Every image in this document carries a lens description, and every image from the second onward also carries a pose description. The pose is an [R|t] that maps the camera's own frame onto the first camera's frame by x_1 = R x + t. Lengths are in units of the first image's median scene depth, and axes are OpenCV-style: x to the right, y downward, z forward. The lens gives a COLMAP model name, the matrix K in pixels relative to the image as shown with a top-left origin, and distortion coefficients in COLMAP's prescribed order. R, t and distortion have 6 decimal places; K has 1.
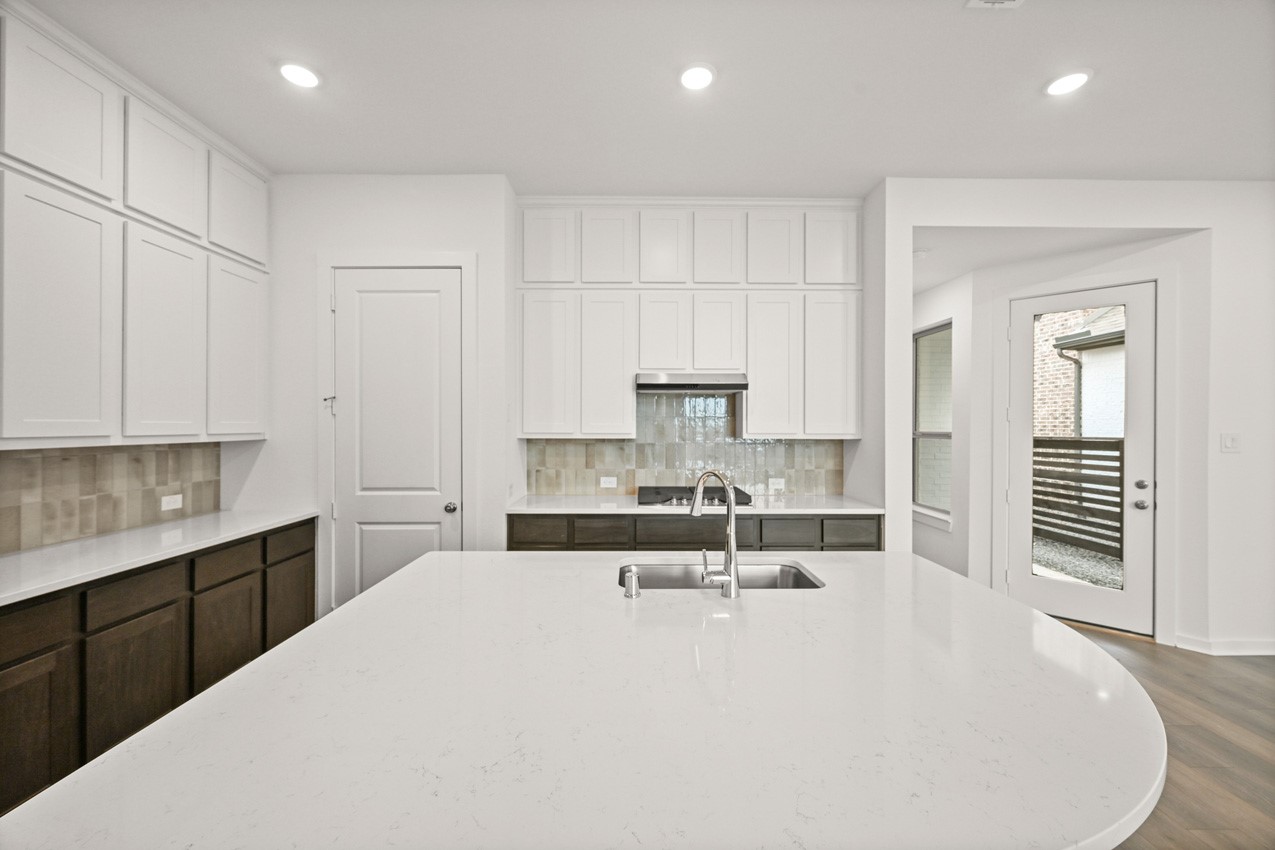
lens RADIAL K [[502.6, 0, 637.5], [0, 502.6, 425.0], [0, 0, 1]] dist [0.001531, 0.000199]
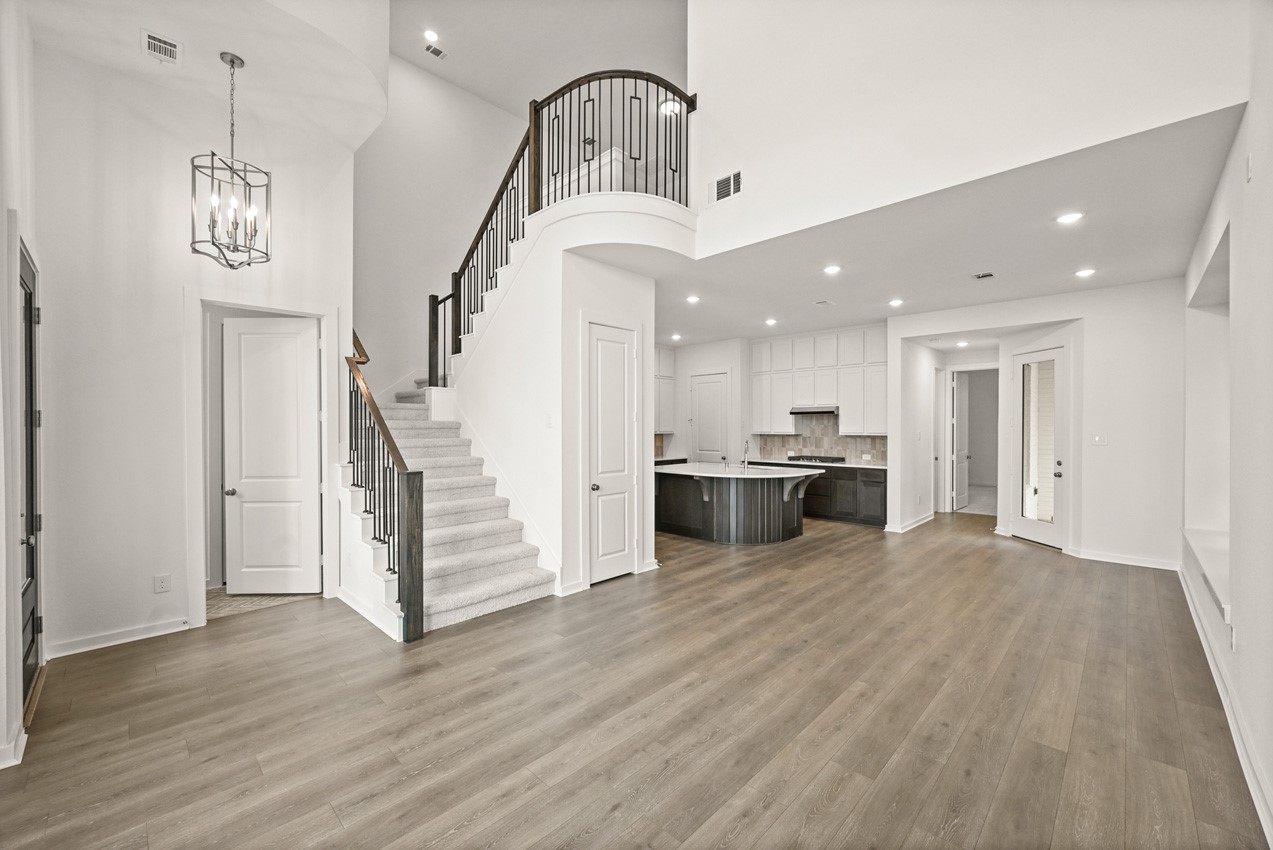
lens RADIAL K [[506.9, 0, 631.8], [0, 506.9, 423.5], [0, 0, 1]] dist [-0.000021, 0.000311]
pose [[0.707686, -0.004510, -0.706512, 1.240327], [0.002720, 0.999990, -0.003660, -0.019469], [0.706522, 0.000668, 0.707691, -1.348273]]
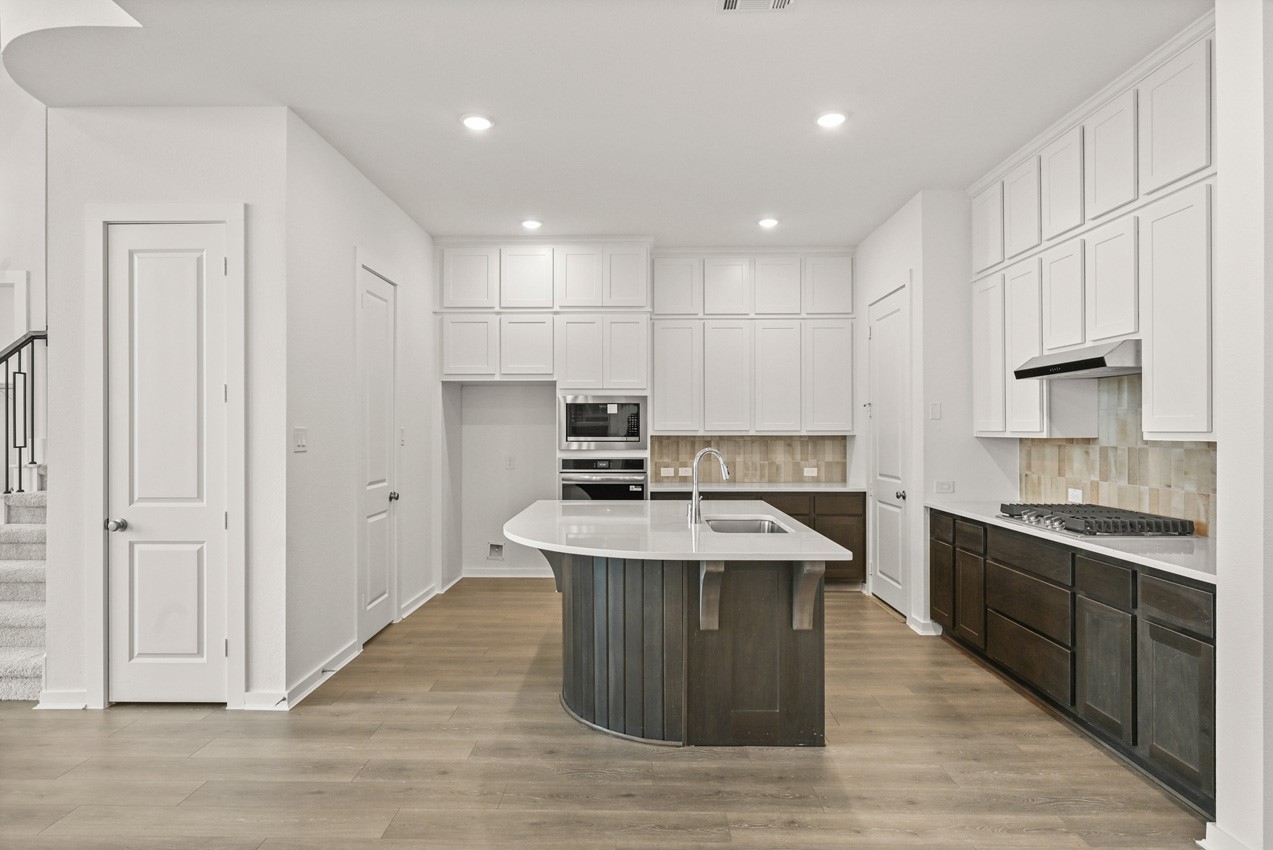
lens RADIAL K [[690.4, 0, 622.9], [0, 690.4, 426.6], [0, 0, 1]] dist [0.002573, -0.000641]
pose [[-0.029393, -0.005688, -0.999552, 1.187445], [0.003106, 0.999978, -0.005782, 0.013950], [0.999563, -0.003275, -0.029375, 0.392082]]
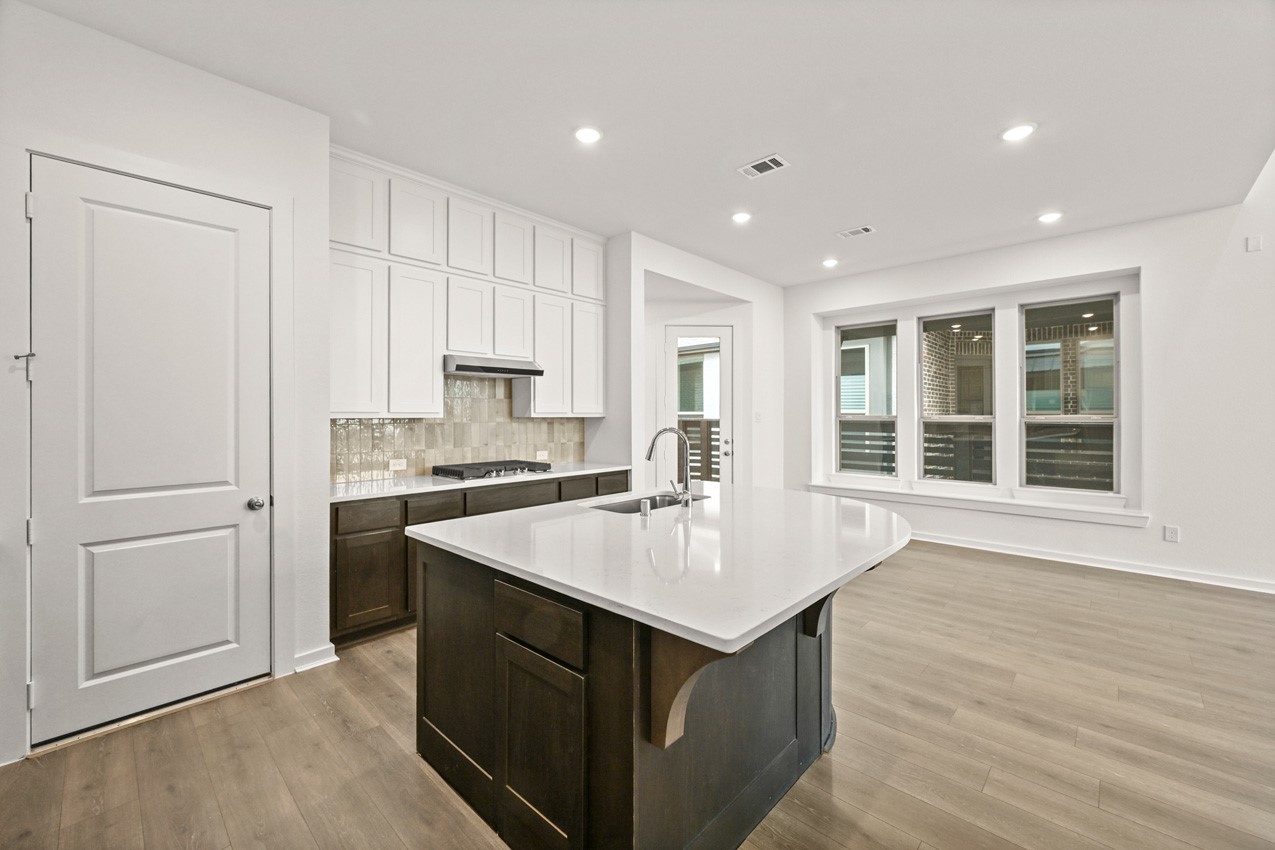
lens RADIAL K [[515.7, 0, 635.0], [0, 515.7, 413.1], [0, 0, 1]] dist [-0.001160, 0.000045]
pose [[0.691375, -0.000405, 0.722496, -0.528399], [0.001291, 0.999999, -0.000675, 0.019858], [-0.722495, 0.001399, 0.691375, -0.007660]]
